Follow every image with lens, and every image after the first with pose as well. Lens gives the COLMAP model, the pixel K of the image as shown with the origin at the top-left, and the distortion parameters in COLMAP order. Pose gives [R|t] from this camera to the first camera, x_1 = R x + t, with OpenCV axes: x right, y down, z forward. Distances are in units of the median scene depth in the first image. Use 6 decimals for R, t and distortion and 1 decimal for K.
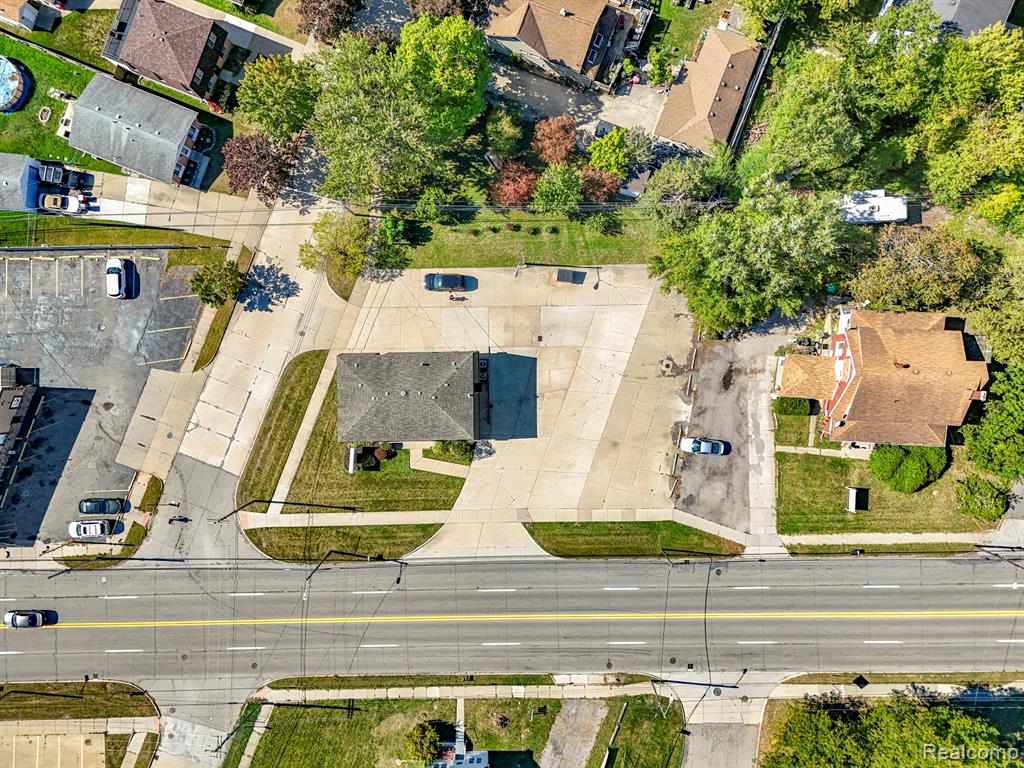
lens RADIAL K [[740.9, 0, 512.0], [0, 740.9, 384.0], [0, 0, 1]] dist [0.101606, -0.121538]
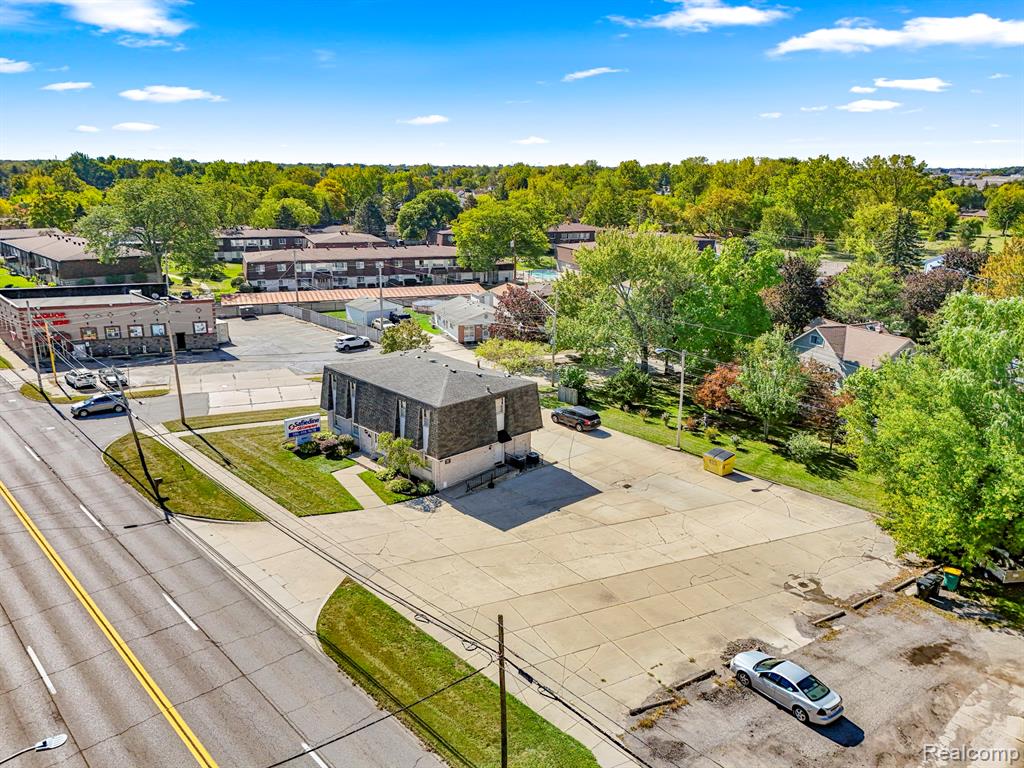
lens RADIAL K [[751.5, 0, 512.0], [0, 751.5, 384.0], [0, 0, 1]] dist [0.064359, -0.075879]
pose [[0.674569, 0.235583, -0.699612, 0.389498], [-0.737431, 0.171473, -0.653294, 0.401927], [-0.033940, 0.956607, 0.289397, 0.741673]]
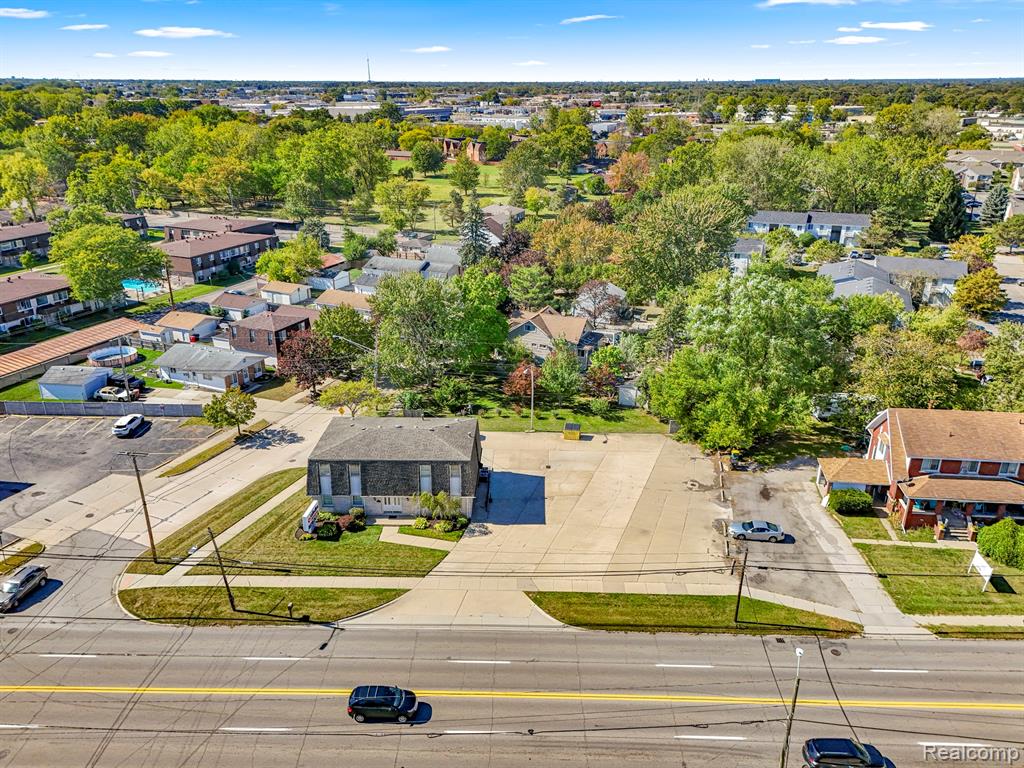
lens RADIAL K [[752.9, 0, 512.0], [0, 752.9, 384.0], [0, 0, 1]] dist [0.081944, -0.075230]
pose [[0.998809, 0.040605, -0.027045, 0.013675], [-0.039951, 0.362579, -0.931096, 0.773926], [-0.028002, 0.931068, 0.363769, 0.564596]]
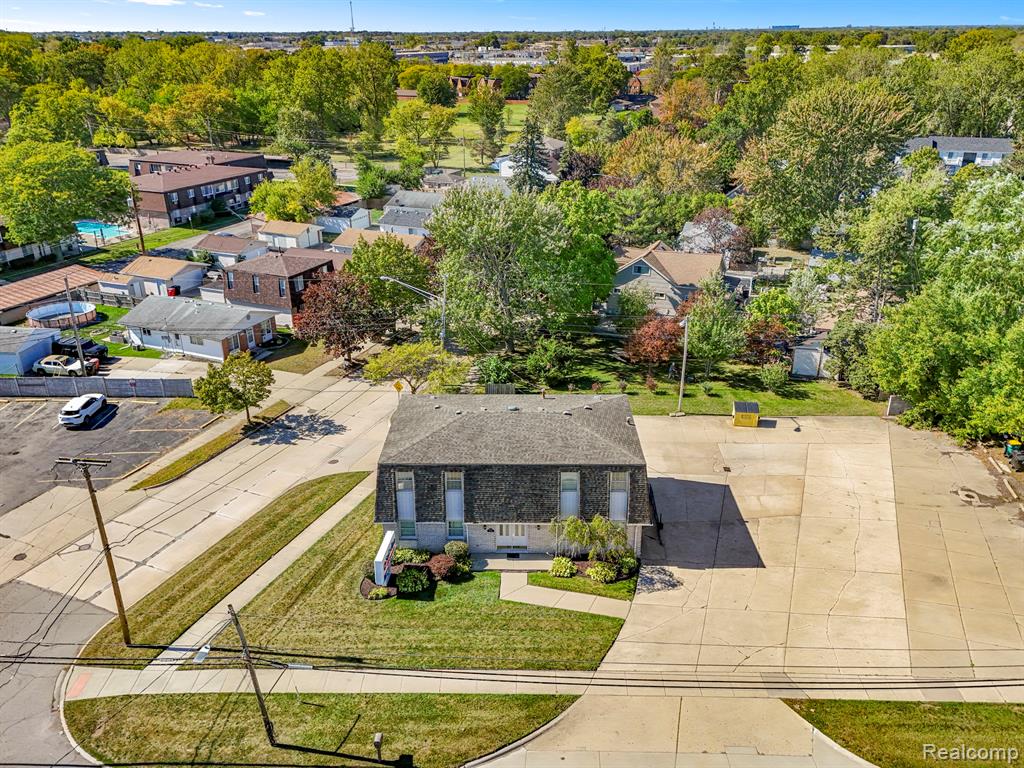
lens RADIAL K [[809.9, 0, 512.0], [0, 809.9, 384.0], [0, 0, 1]] dist [0.089475, -0.087947]
pose [[0.999278, 0.031849, -0.020729, -0.124010], [-0.031455, 0.387187, -0.921465, 0.523745], [-0.021322, 0.921451, 0.387909, 0.684870]]
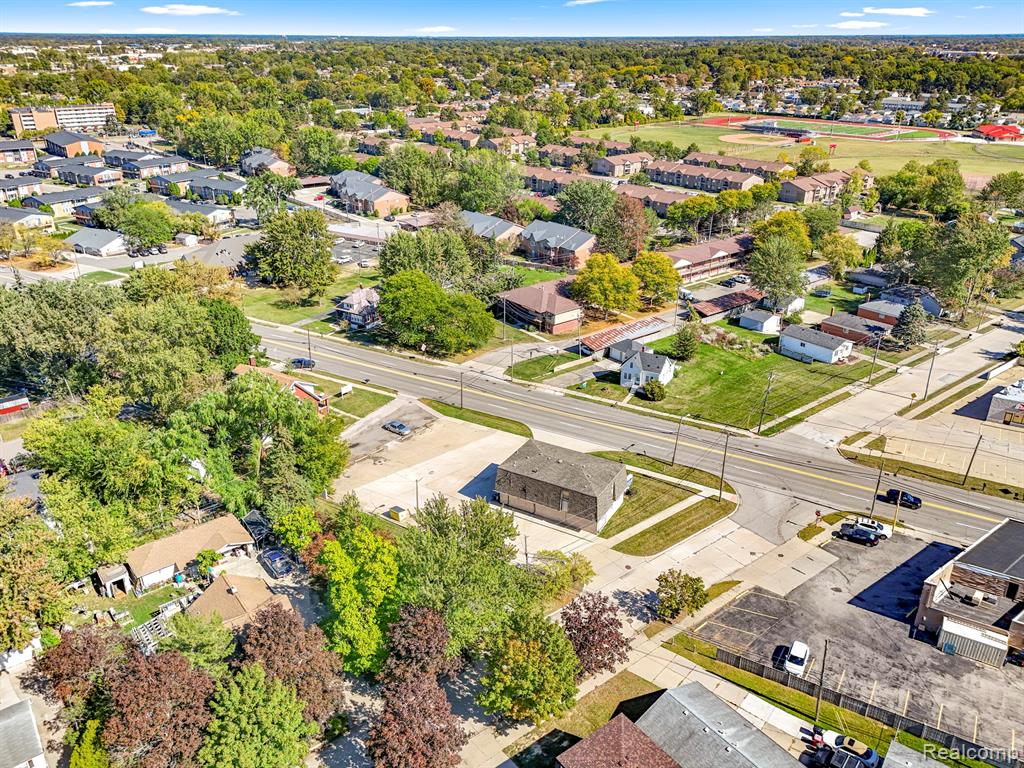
lens RADIAL K [[752.9, 0, 512.0], [0, 752.9, 384.0], [0, 0, 1]] dist [0.081944, -0.075230]
pose [[-0.858273, -0.187936, 0.477543, -0.606979], [0.512484, -0.362774, 0.778303, -0.896150], [0.026969, 0.912730, 0.407673, 0.327837]]
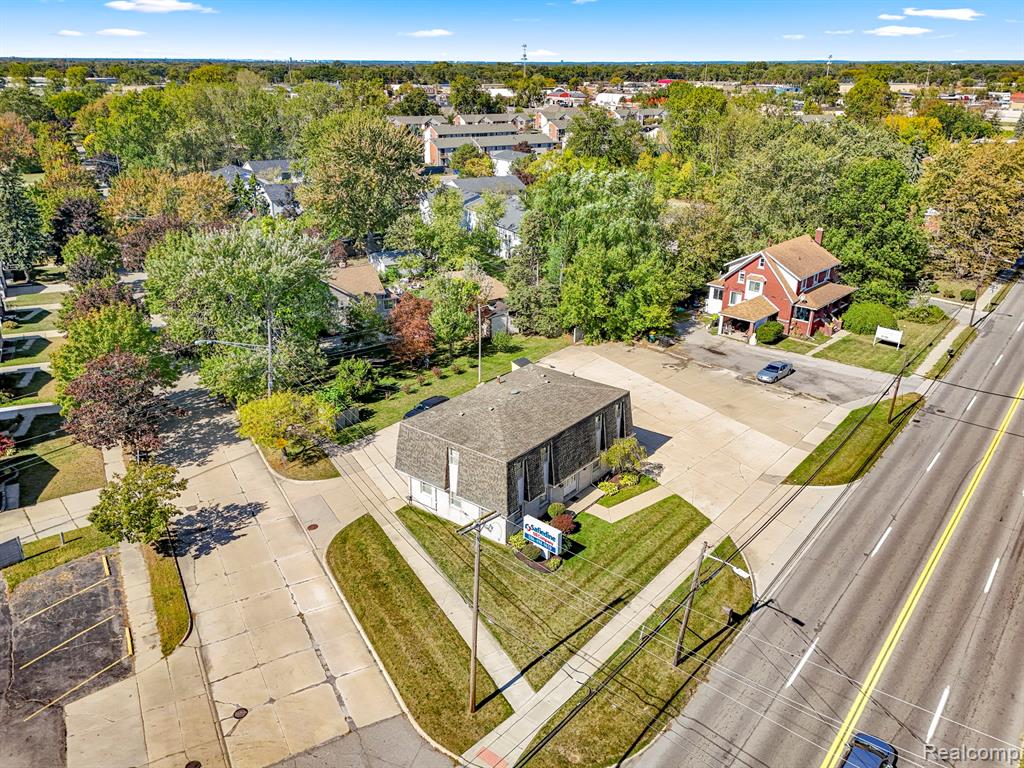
lens RADIAL K [[776.5, 0, 512.0], [0, 776.5, 384.0], [0, 0, 1]] dist [0.087438, -0.081433]
pose [[0.636846, -0.263202, 0.724674, -0.597740], [0.770843, 0.235813, -0.591772, 0.386642], [-0.015132, 0.935477, 0.353064, 0.686939]]
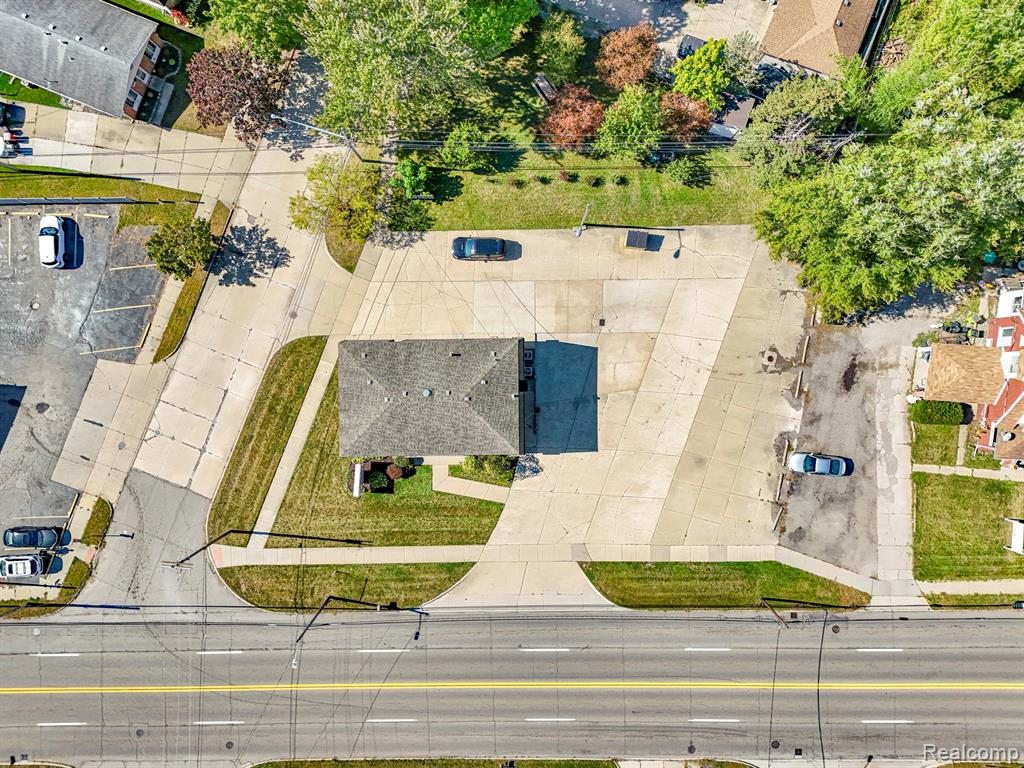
lens RADIAL K [[752.9, 0, 512.0], [0, 752.9, 384.0], [0, 0, 1]] dist [0.081944, -0.075230]
pose [[0.999983, 0.004703, -0.003377, -0.052735], [-0.004698, 0.999988, 0.001443, 0.001798], [0.003384, -0.001427, 0.999993, 0.218939]]
